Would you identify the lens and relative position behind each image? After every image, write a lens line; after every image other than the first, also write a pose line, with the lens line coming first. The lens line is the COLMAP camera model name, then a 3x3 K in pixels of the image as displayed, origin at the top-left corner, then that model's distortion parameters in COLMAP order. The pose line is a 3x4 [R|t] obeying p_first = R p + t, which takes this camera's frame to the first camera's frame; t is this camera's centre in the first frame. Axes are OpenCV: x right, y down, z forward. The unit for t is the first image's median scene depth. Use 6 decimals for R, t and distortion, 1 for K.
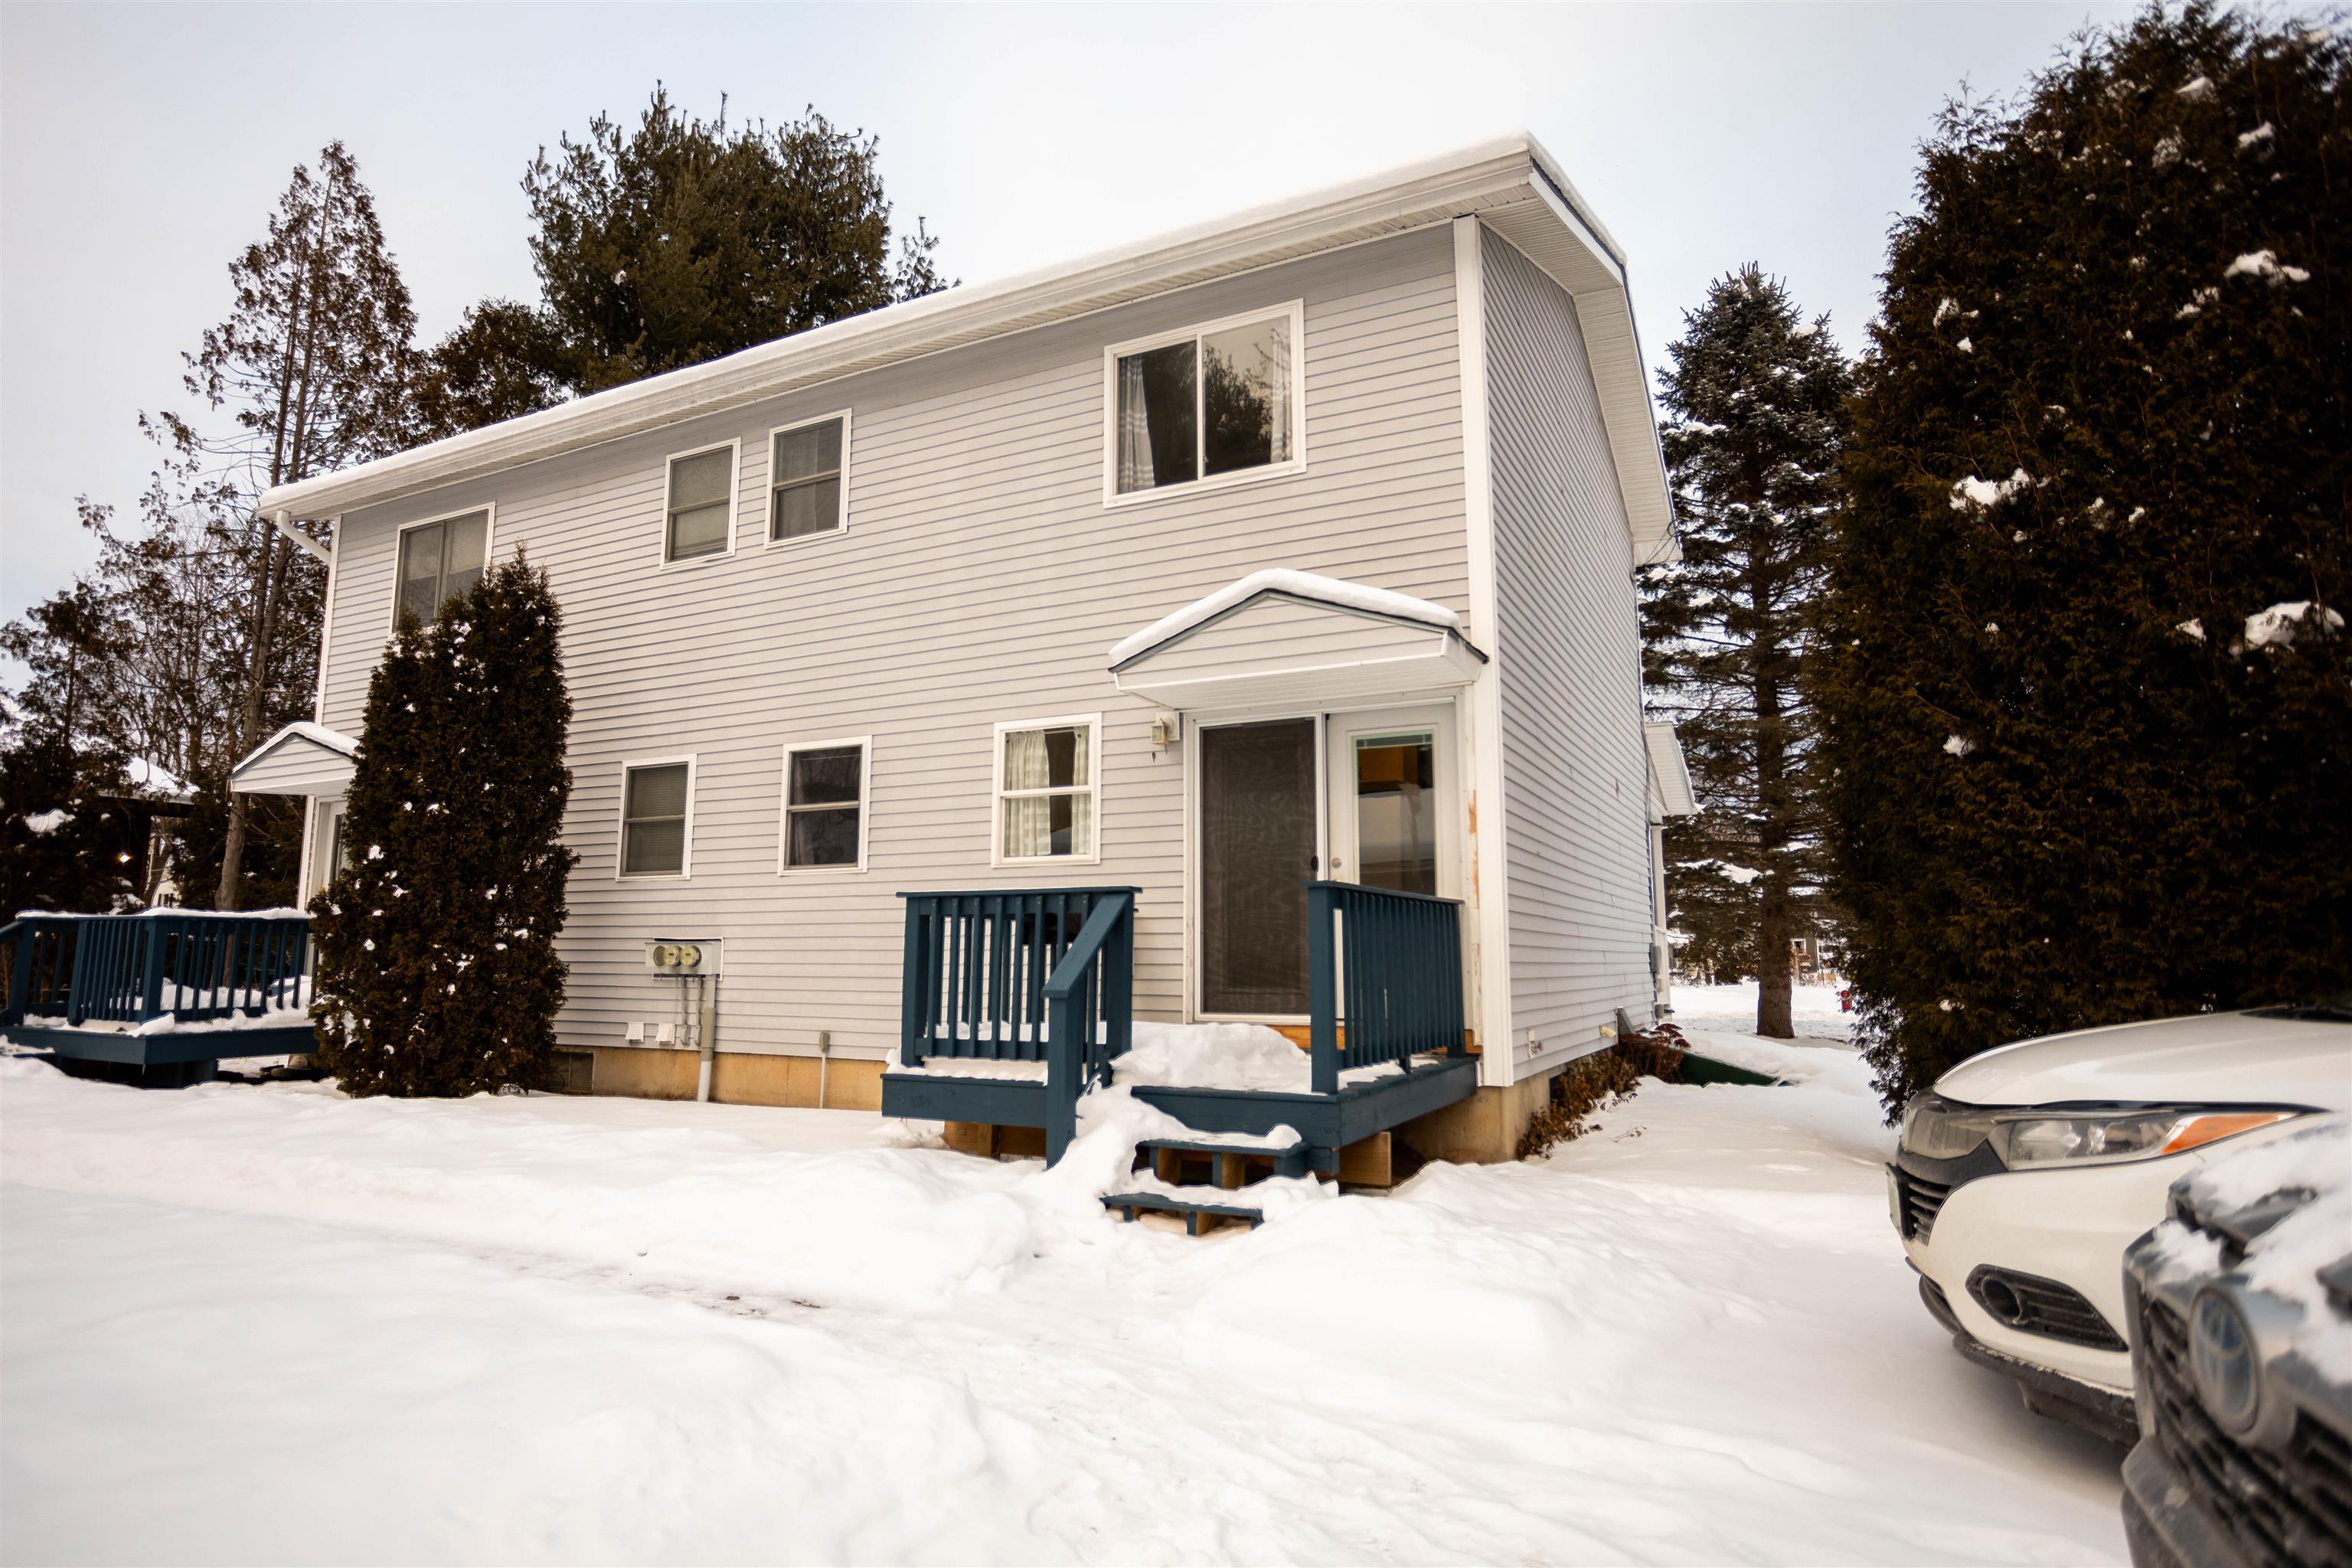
lens RADIAL K [[1343.9, 0, 1163.6], [0, 1343.9, 775.5], [0, 0, 1]] dist [-0.066560, 0.054511]
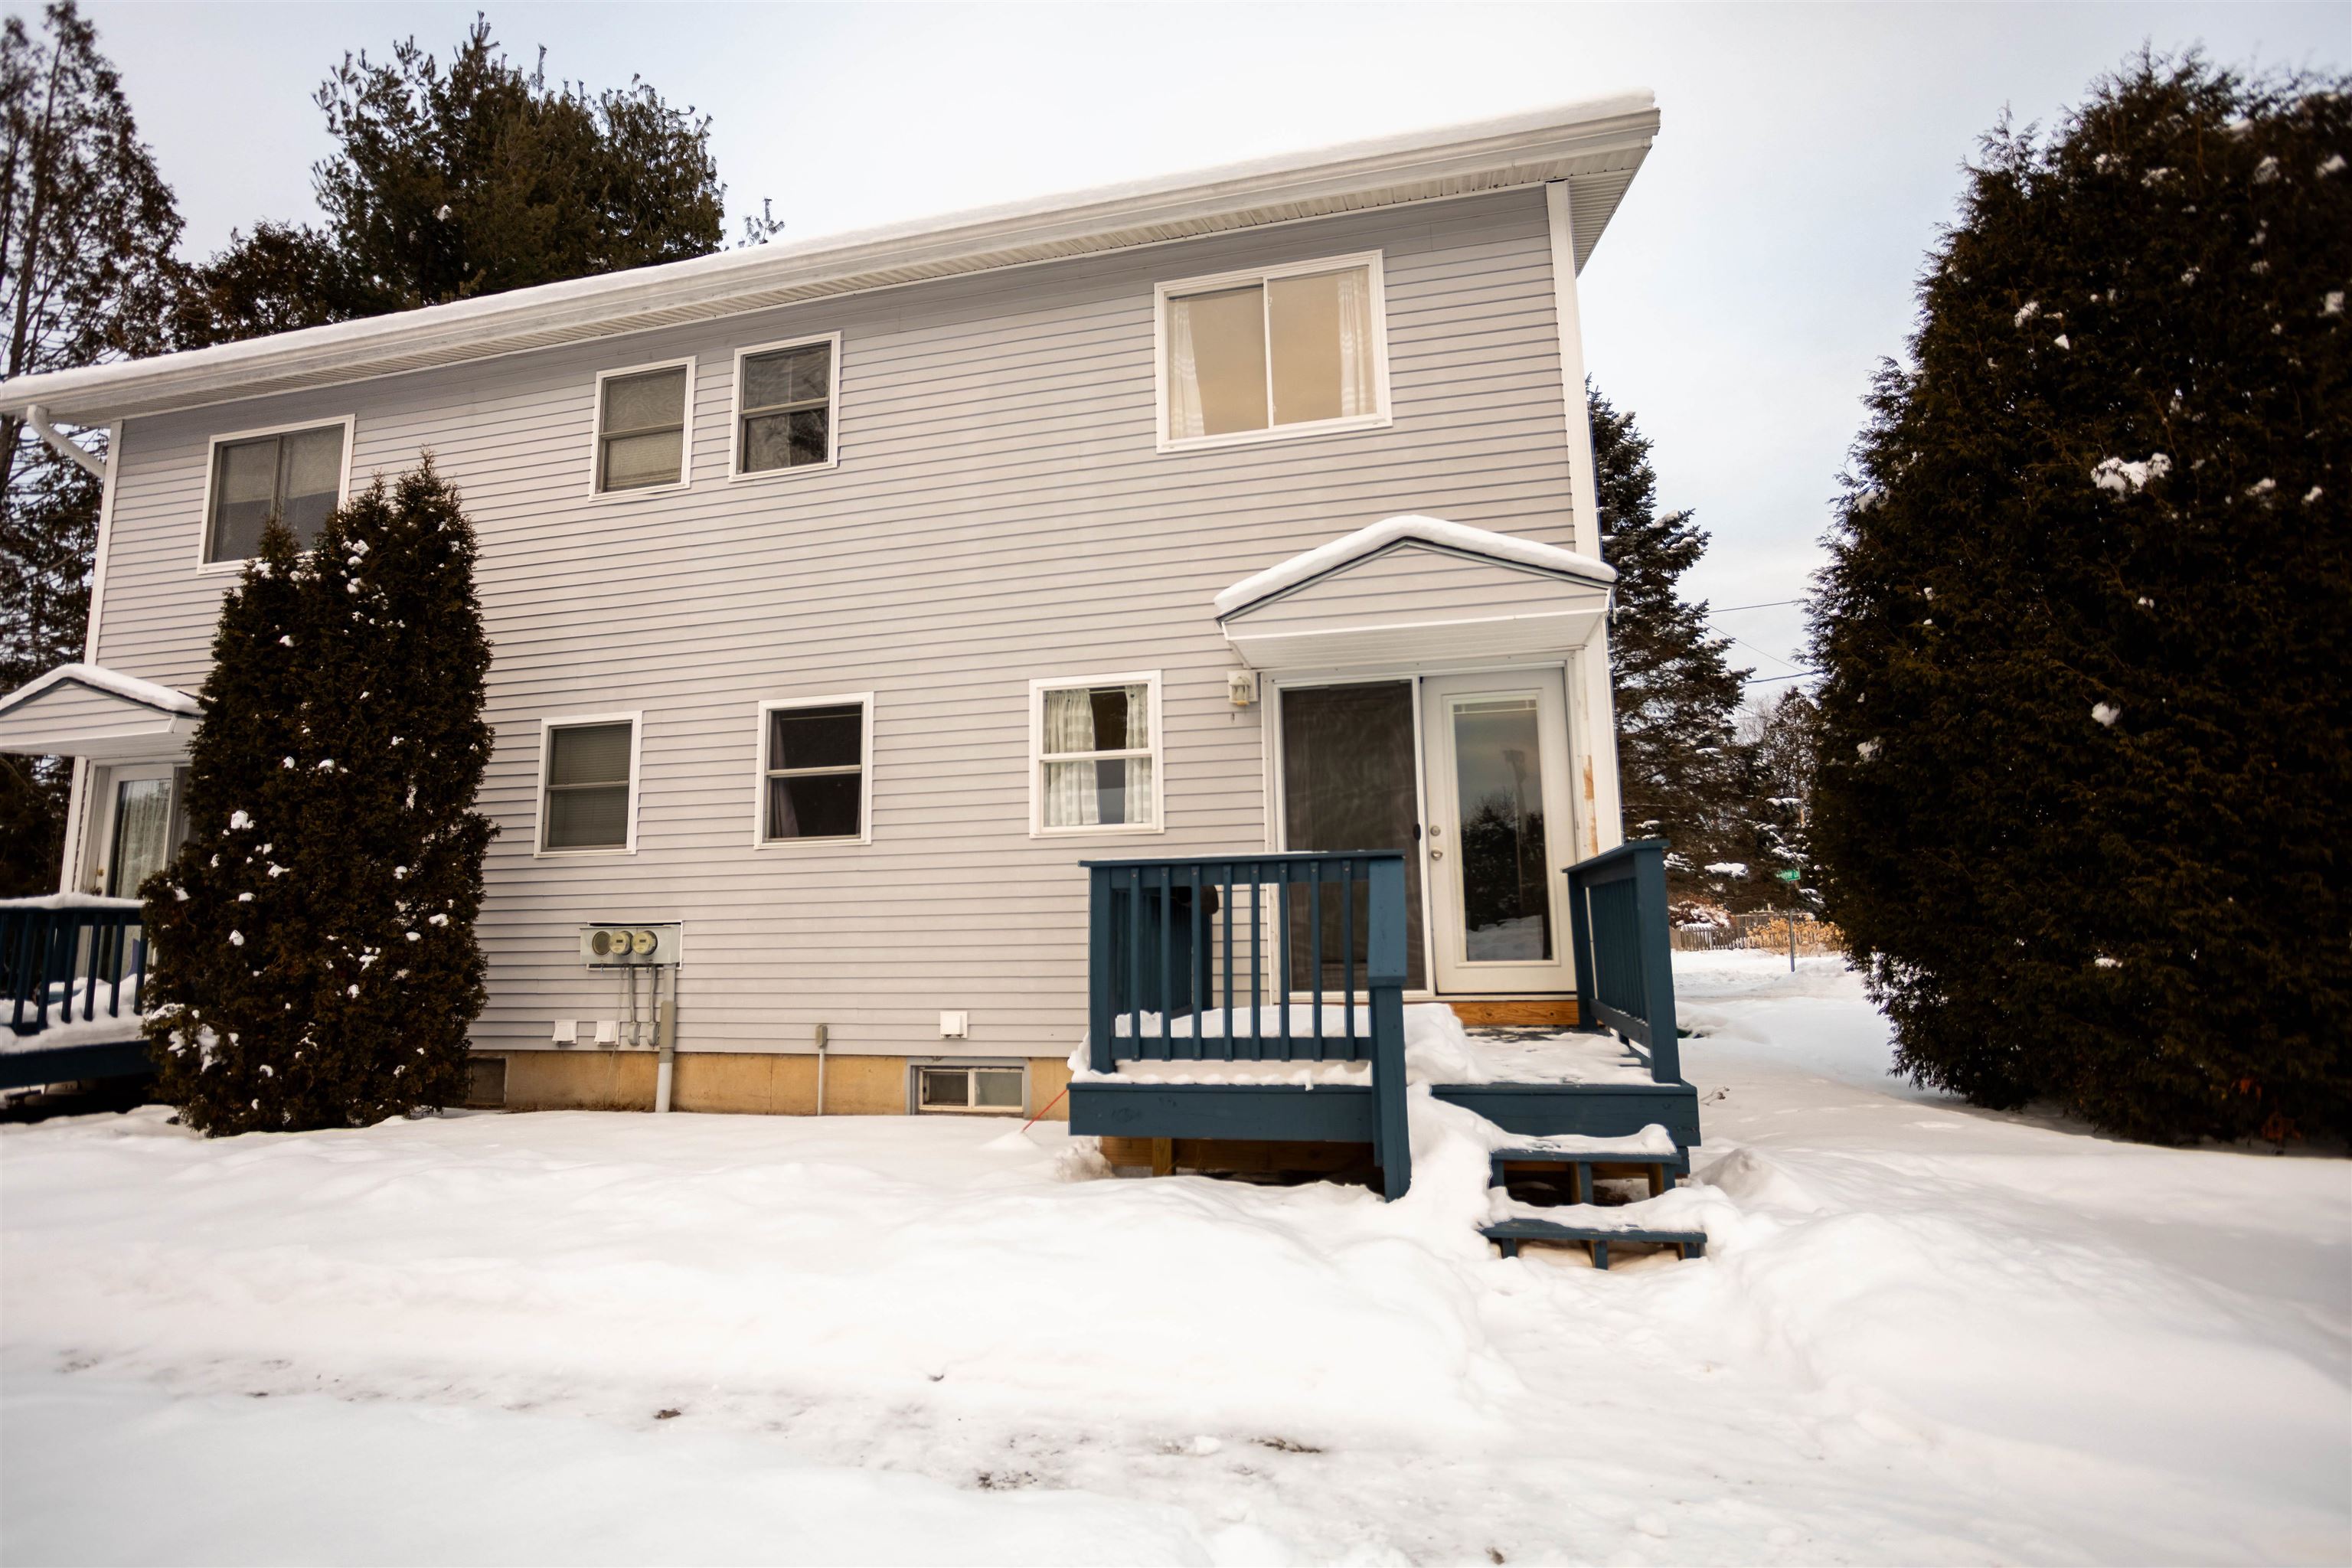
lens RADIAL K [[1161.4, 0, 1166.0], [0, 1161.4, 779.3], [0, 0, 1]] dist [-0.060720, 0.037425]
pose [[0.969511, 0.011447, 0.244780, -0.213301], [-0.012929, 0.999907, 0.004448, 0.022011], [-0.244707, -0.007477, 0.969568, 0.196876]]
